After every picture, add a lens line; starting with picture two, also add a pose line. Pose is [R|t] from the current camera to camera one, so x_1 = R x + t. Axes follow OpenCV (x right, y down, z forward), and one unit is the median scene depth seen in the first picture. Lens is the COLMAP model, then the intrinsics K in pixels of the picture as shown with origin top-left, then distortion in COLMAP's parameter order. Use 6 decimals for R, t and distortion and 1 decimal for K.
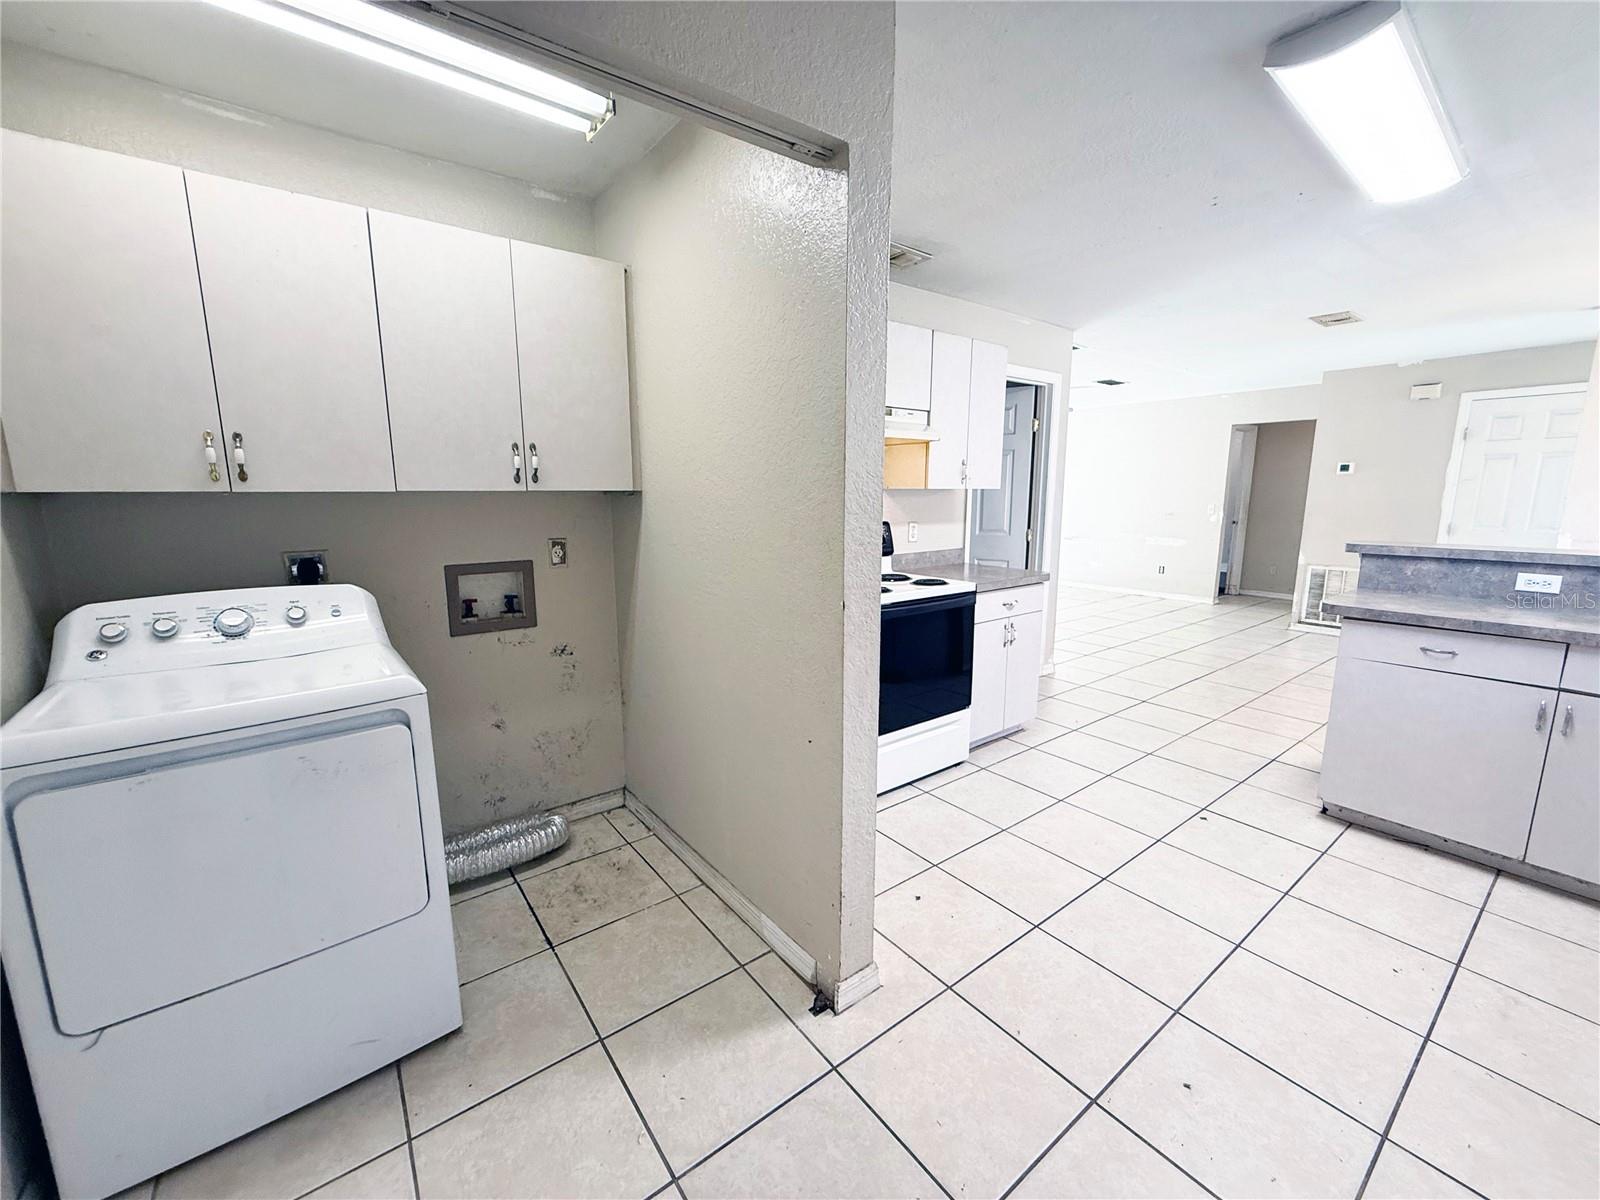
lens RADIAL K [[639.1, 0, 800.0], [0, 639.1, 600.0], [0, 0, 1]] dist [-0.000523, -0.000037]
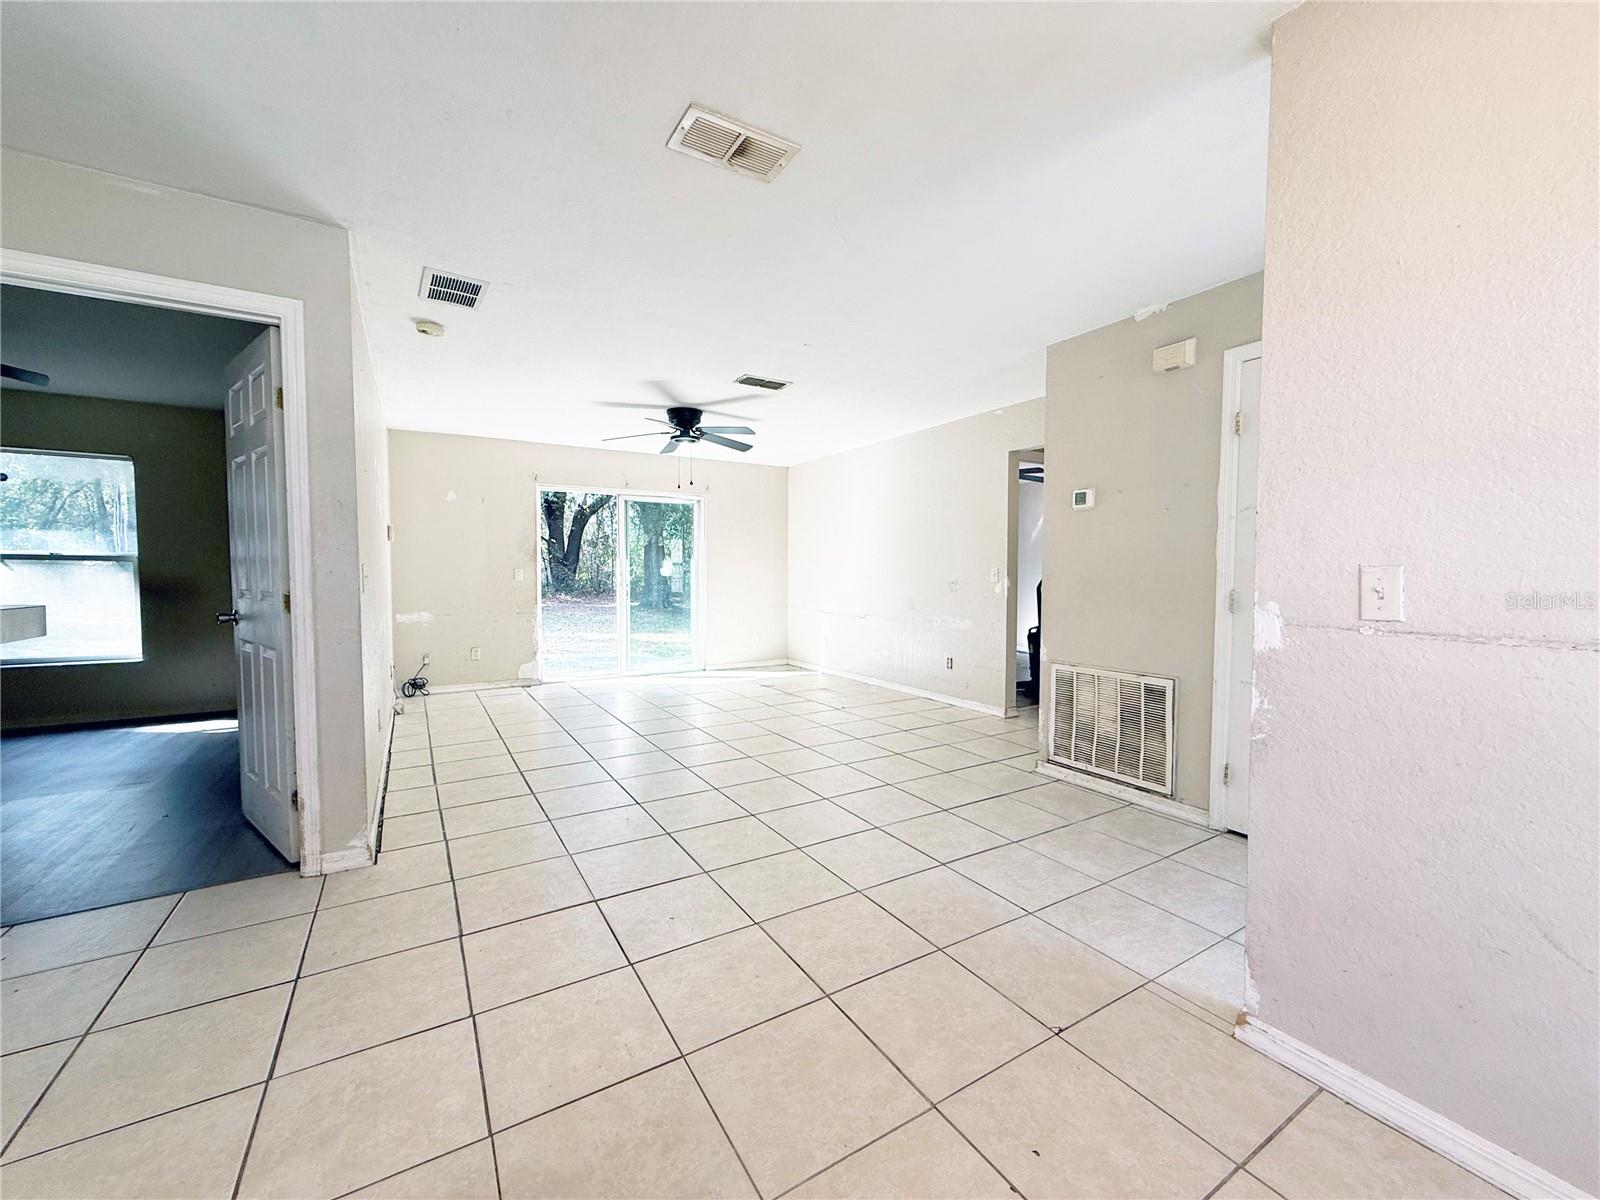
lens RADIAL K [[638.4, 0, 799.6], [0, 638.4, 599.3], [0, 0, 1]] dist [-0.000274, 0.000113]
pose [[0.994840, 0.008486, -0.101102, 1.236303], [-0.021136, 0.991967, -0.124720, -0.068550], [0.099232, 0.126213, 0.987028, 0.770362]]
